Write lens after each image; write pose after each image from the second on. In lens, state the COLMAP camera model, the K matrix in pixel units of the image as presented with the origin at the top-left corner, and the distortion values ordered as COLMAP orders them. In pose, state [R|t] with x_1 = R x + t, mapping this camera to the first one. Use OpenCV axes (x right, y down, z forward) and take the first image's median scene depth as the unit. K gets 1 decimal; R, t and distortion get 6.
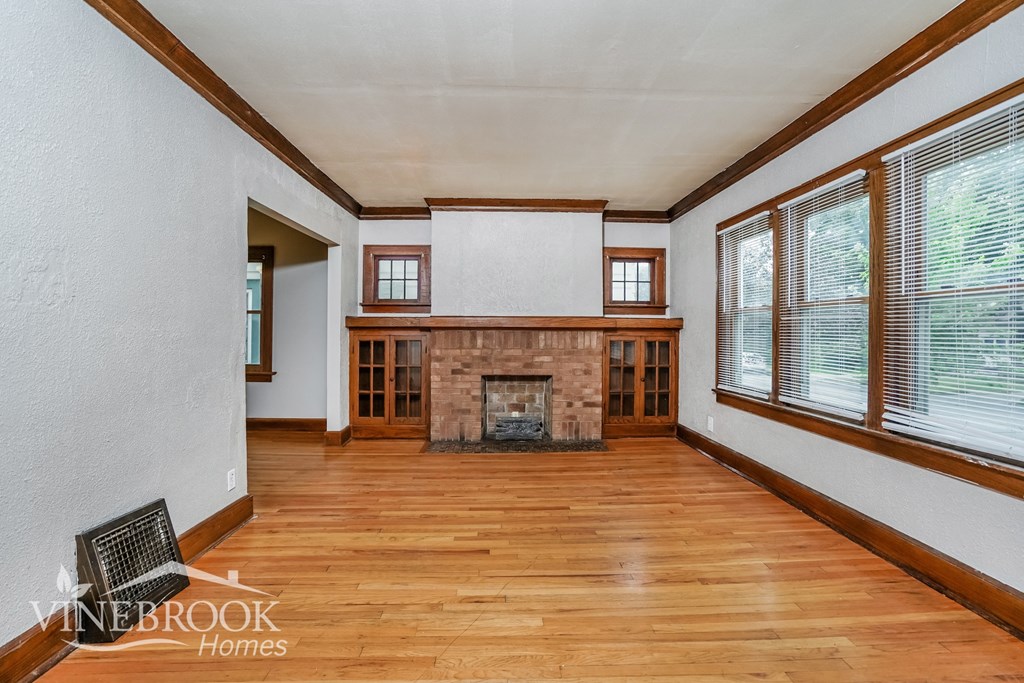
lens RADIAL K [[474.2, 0, 509.4], [0, 474.2, 326.7], [0, 0, 1]] dist [-0.020570, 0.000439]
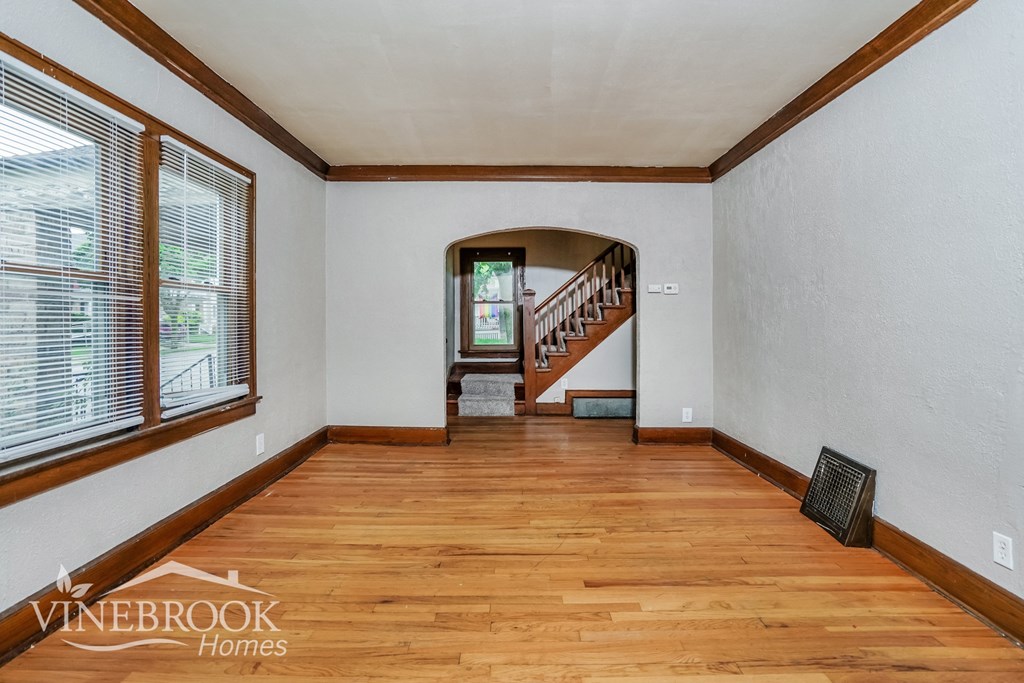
lens RADIAL K [[474.2, 0, 509.4], [0, 474.2, 326.7], [0, 0, 1]] dist [-0.020570, 0.000439]
pose [[-0.999091, -0.000602, 0.042617, 0.062573], [-0.000310, 0.999977, 0.006843, 0.024360], [-0.042620, 0.006823, -0.999068, 2.116600]]
